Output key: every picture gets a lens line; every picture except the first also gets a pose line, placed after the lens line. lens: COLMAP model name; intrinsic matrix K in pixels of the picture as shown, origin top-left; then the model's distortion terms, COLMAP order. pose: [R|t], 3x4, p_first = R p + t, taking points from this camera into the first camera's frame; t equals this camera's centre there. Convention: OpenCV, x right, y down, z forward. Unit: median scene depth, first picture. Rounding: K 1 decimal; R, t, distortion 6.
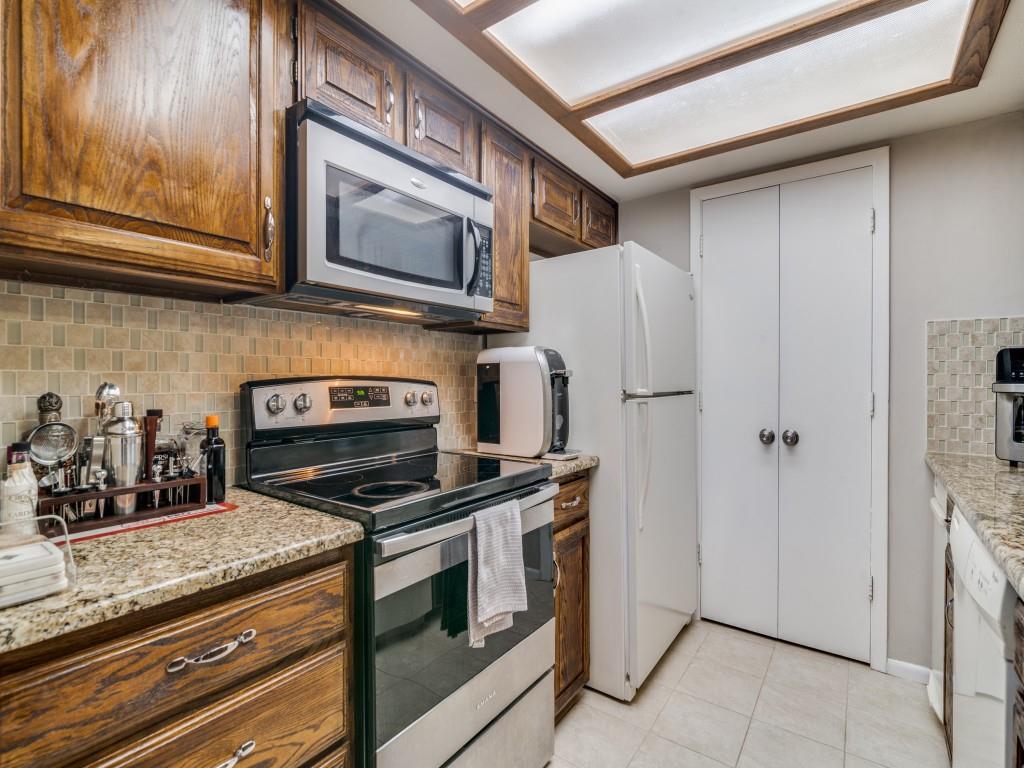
lens RADIAL K [[475.7, 0, 512.1], [0, 475.7, 389.8], [0, 0, 1]] dist [-0.007936, -0.000364]
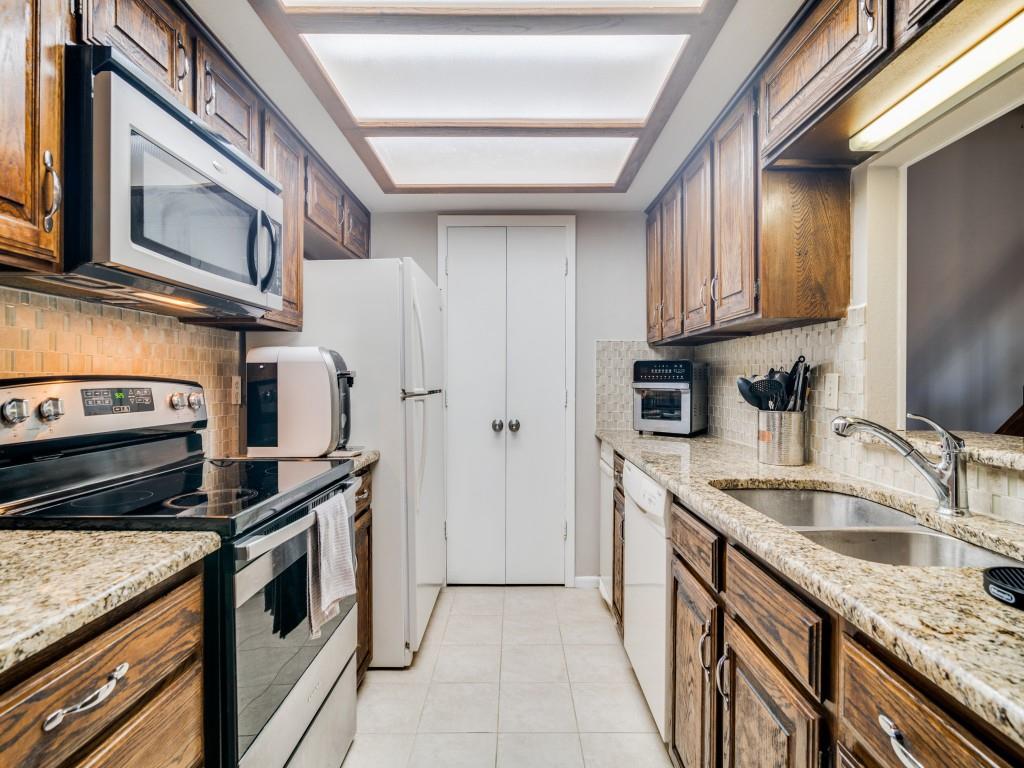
lens RADIAL K [[473.0, 0, 507.2], [0, 473.0, 393.5], [0, 0, 1]] dist [-0.005488, -0.000064]
pose [[0.820933, -0.015484, 0.570815, -0.241067], [0.011164, 0.999876, 0.011067, 0.001112], [-0.570916, -0.002713, 0.821004, -0.065837]]
